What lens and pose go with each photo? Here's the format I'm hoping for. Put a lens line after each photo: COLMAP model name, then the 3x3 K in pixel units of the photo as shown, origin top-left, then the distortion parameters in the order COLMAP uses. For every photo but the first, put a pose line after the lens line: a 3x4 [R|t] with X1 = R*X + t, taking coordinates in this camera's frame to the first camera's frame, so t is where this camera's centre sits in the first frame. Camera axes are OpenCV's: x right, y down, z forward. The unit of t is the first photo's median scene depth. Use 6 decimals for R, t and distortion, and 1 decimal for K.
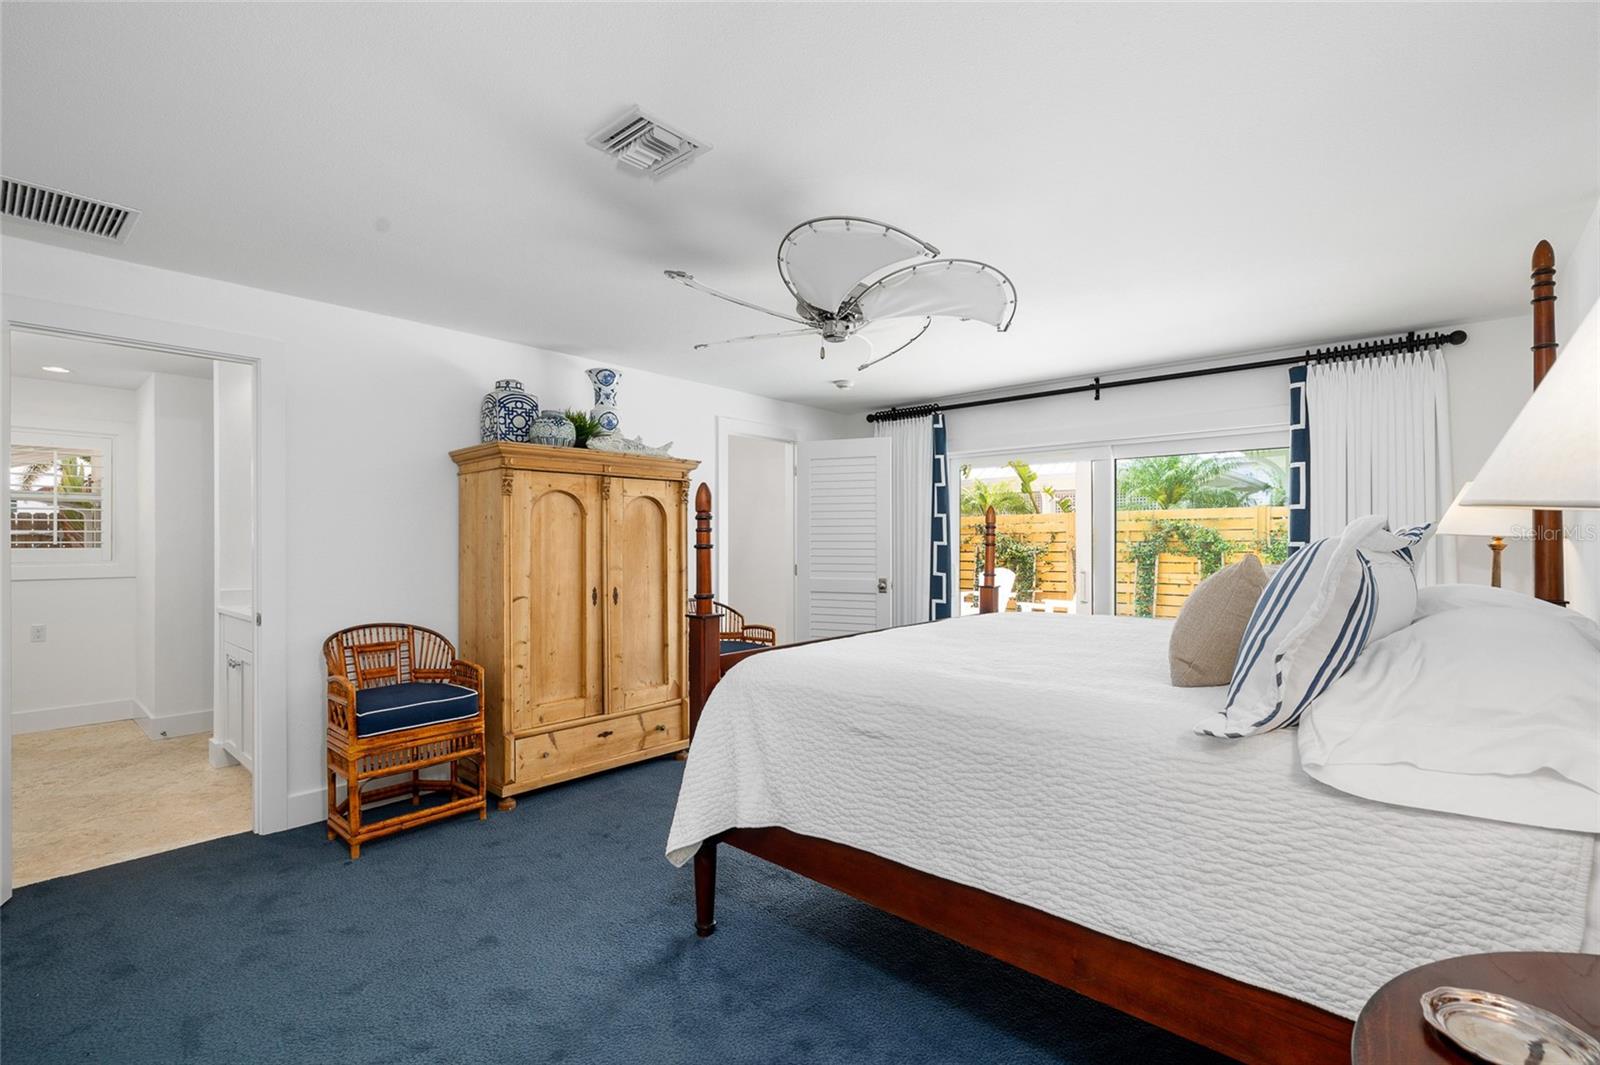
lens RADIAL K [[695.7, 0, 800.0], [0, 695.7, 532.5], [0, 0, 1]] dist [-0.000408, 0.000030]
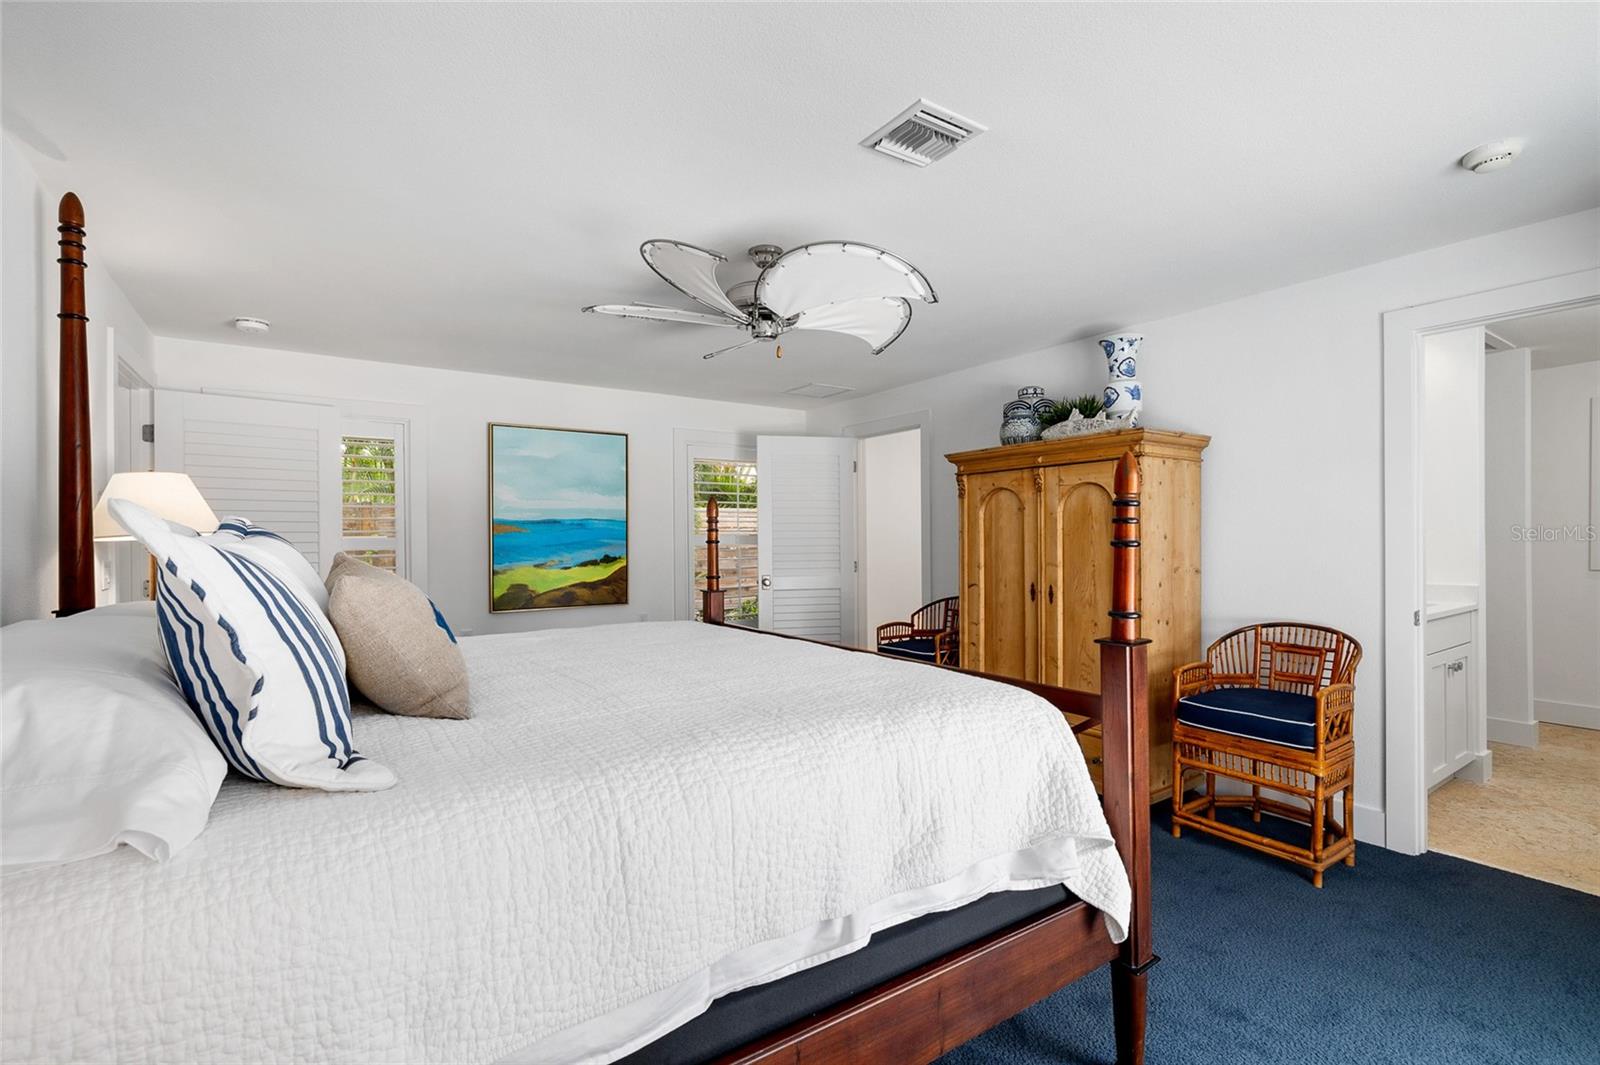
lens RADIAL K [[755.3, 0, 800.0], [0, 755.3, 532.5], [0, 0, 1]] dist [0.000493, 0.000125]
pose [[-0.238983, 0.000936, -0.971023, 0.801470], [0.013041, 0.999912, -0.002246, 0.006515], [0.970936, -0.013199, -0.238974, 0.919556]]
